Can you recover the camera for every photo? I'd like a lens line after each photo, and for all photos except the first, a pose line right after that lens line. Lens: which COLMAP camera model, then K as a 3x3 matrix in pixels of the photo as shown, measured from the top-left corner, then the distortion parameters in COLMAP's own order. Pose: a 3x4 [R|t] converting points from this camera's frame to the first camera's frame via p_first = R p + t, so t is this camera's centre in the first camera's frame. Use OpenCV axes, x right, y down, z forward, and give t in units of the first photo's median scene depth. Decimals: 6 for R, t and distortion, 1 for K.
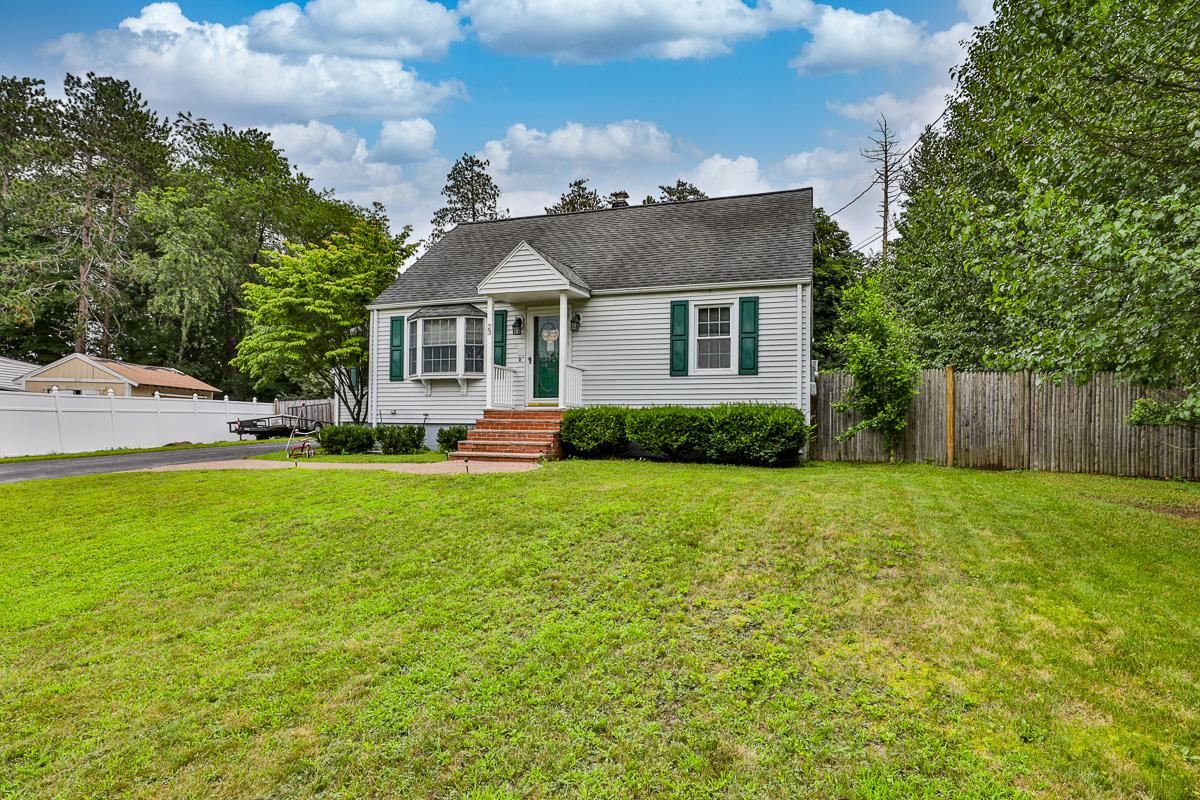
lens RADIAL K [[627.8, 0, 619.8], [0, 627.8, 425.4], [0, 0, 1]] dist [-0.034419, 0.000146]
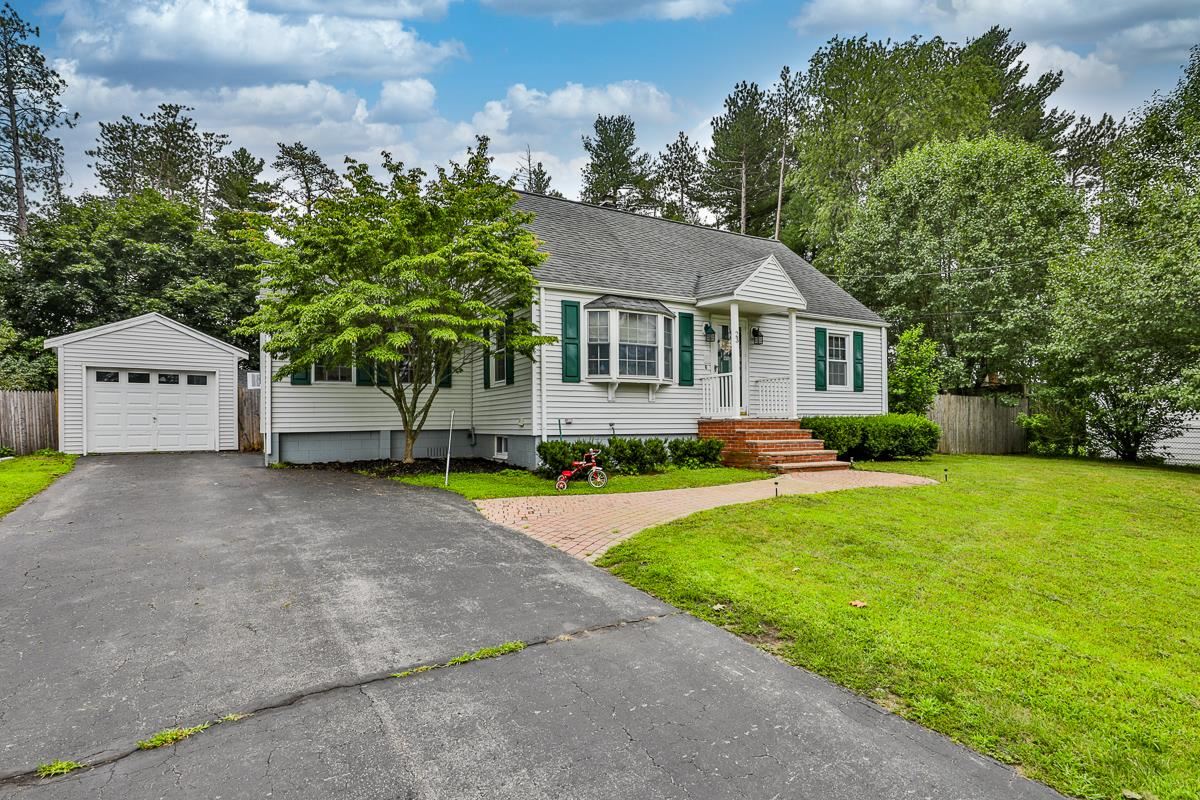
lens RADIAL K [[613.4, 0, 601.4], [0, 613.4, 416.3], [0, 0, 1]] dist [-0.026404, 0.000384]
pose [[0.676462, -0.005156, 0.736460, -0.958867], [0.006994, 0.999975, 0.000577, -0.029556], [-0.736445, 0.004761, 0.676481, 0.469426]]
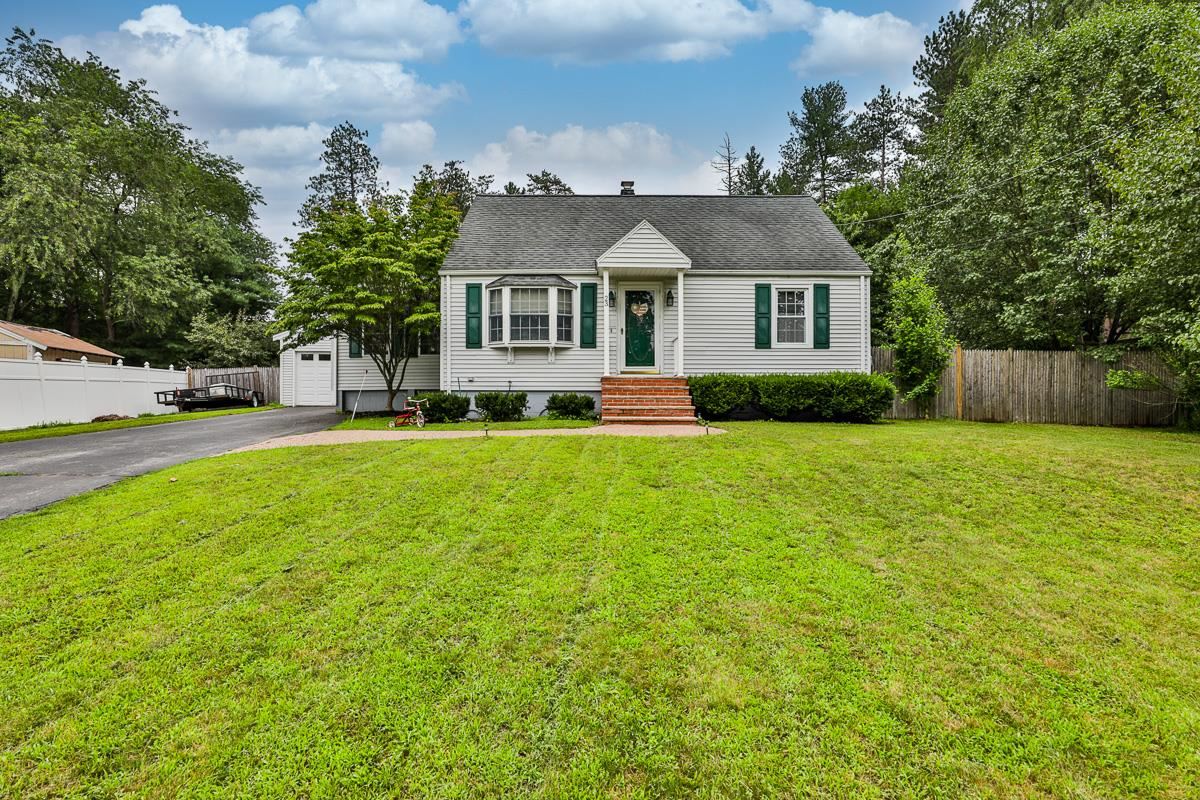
lens RADIAL K [[568.7, 0, 598.2], [0, 568.7, 393.9], [0, 0, 1]] dist [-0.030198, 0.000619]
pose [[0.953222, -0.006472, 0.302202, -0.467845], [0.006795, 0.999977, -0.000019, 0.003096], [-0.302195, 0.002072, 0.953244, 0.082495]]
